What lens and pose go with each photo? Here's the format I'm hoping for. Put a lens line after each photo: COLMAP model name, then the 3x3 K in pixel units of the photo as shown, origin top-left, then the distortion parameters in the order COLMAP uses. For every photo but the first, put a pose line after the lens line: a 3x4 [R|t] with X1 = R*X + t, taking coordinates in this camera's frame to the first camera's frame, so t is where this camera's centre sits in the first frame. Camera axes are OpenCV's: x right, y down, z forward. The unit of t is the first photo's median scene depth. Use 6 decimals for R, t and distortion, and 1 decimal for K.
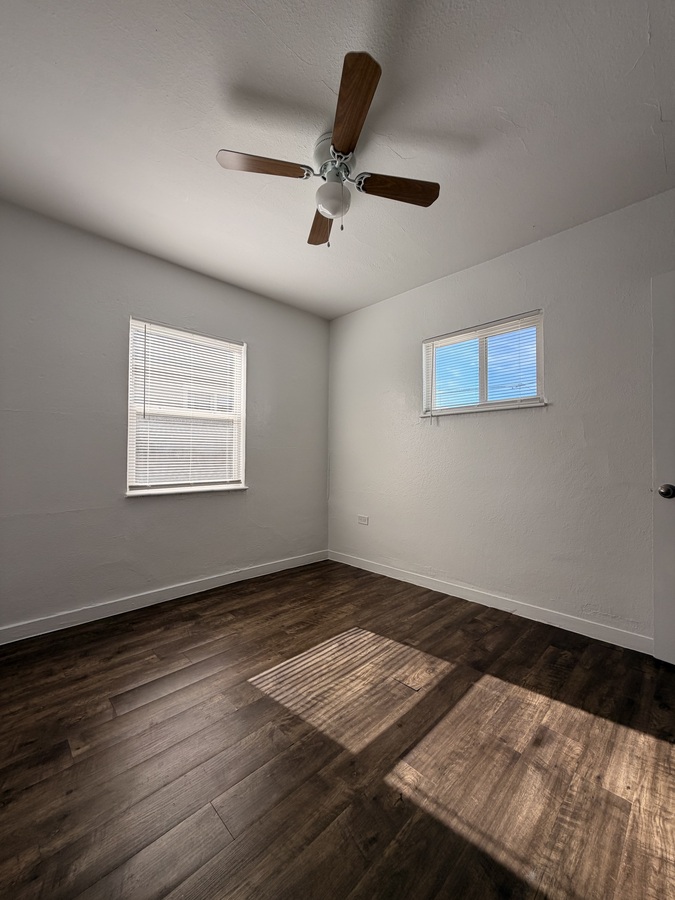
lens RADIAL K [[357.6, 0, 337.3], [0, 357.6, 448.8], [0, 0, 1]] dist [-0.000127, 0.000604]
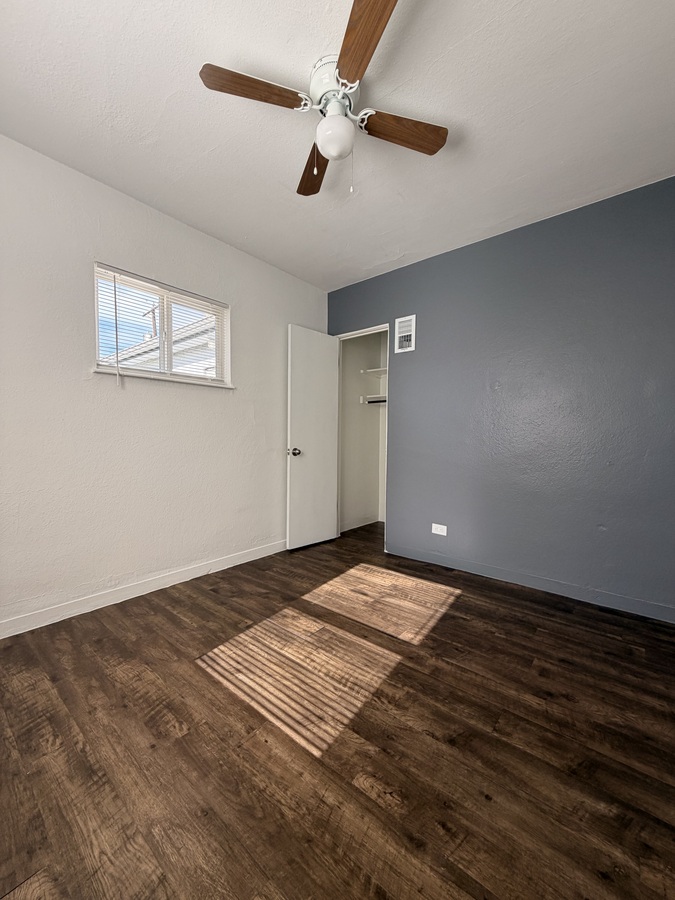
lens RADIAL K [[357.6, 0, 337.3], [0, 357.6, 448.8], [0, 0, 1]] dist [-0.000127, 0.000604]
pose [[-0.101344, -0.031383, 0.994356, -0.935410], [-0.028956, 0.999172, 0.028584, 0.052538], [-0.994430, -0.025896, -0.102169, 1.086451]]
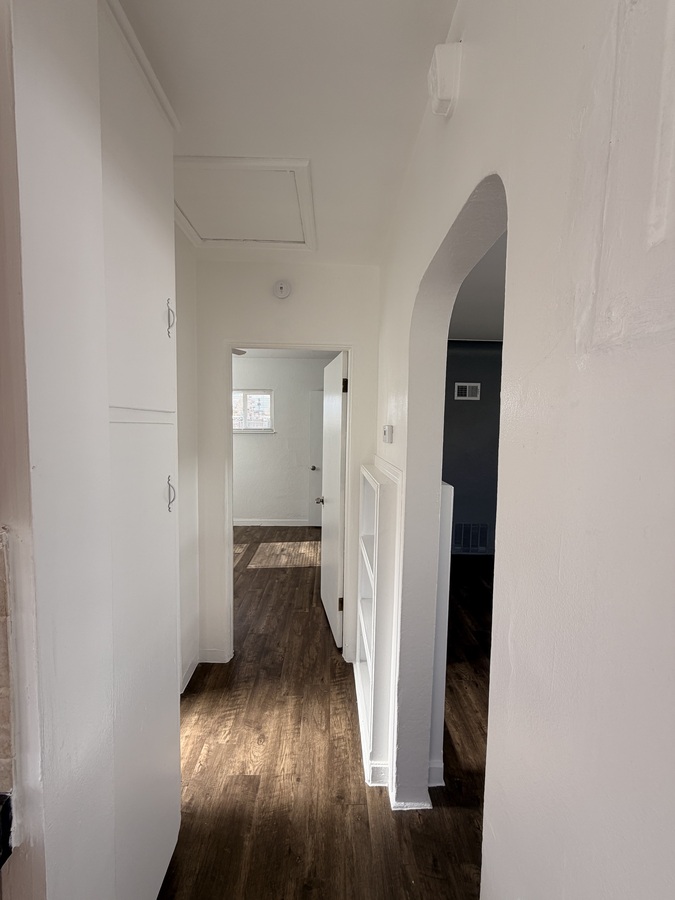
lens RADIAL K [[357.6, 0, 337.3], [0, 357.6, 448.8], [0, 0, 1]] dist [-0.000127, 0.000604]
pose [[0.687181, -0.043478, 0.725184, -1.145062], [-0.024706, 0.996232, 0.083139, -0.310668], [-0.726066, -0.075048, 0.683518, -1.227610]]
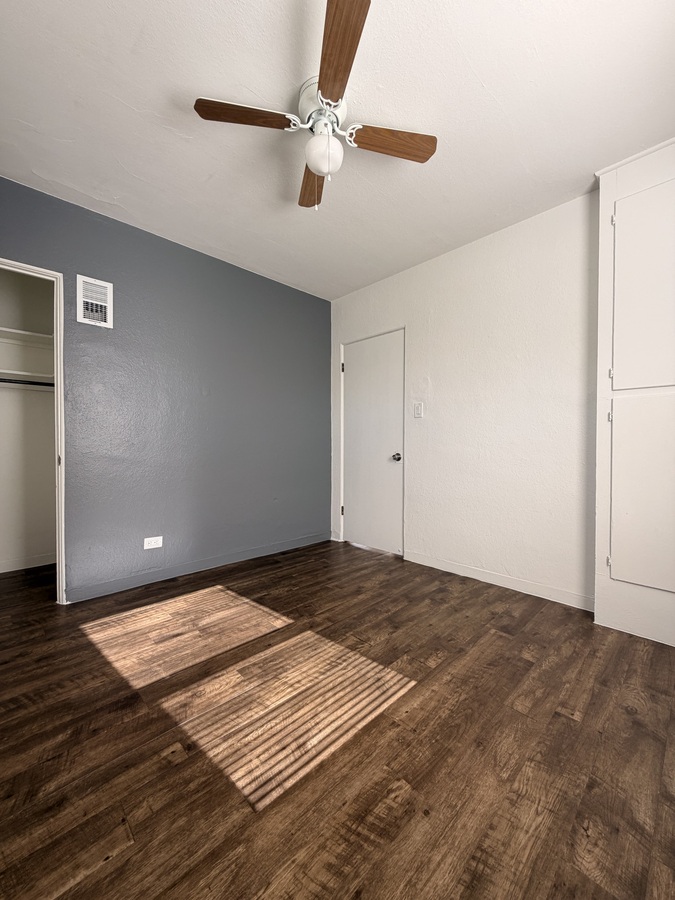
lens RADIAL K [[357.6, 0, 337.3], [0, 357.6, 448.8], [0, 0, 1]] dist [-0.000127, 0.000604]
pose [[-0.999934, -0.008033, 0.008206, -0.059317], [-0.008069, 0.999958, -0.004345, 0.074692], [-0.008171, -0.004411, -0.999957, 1.962713]]
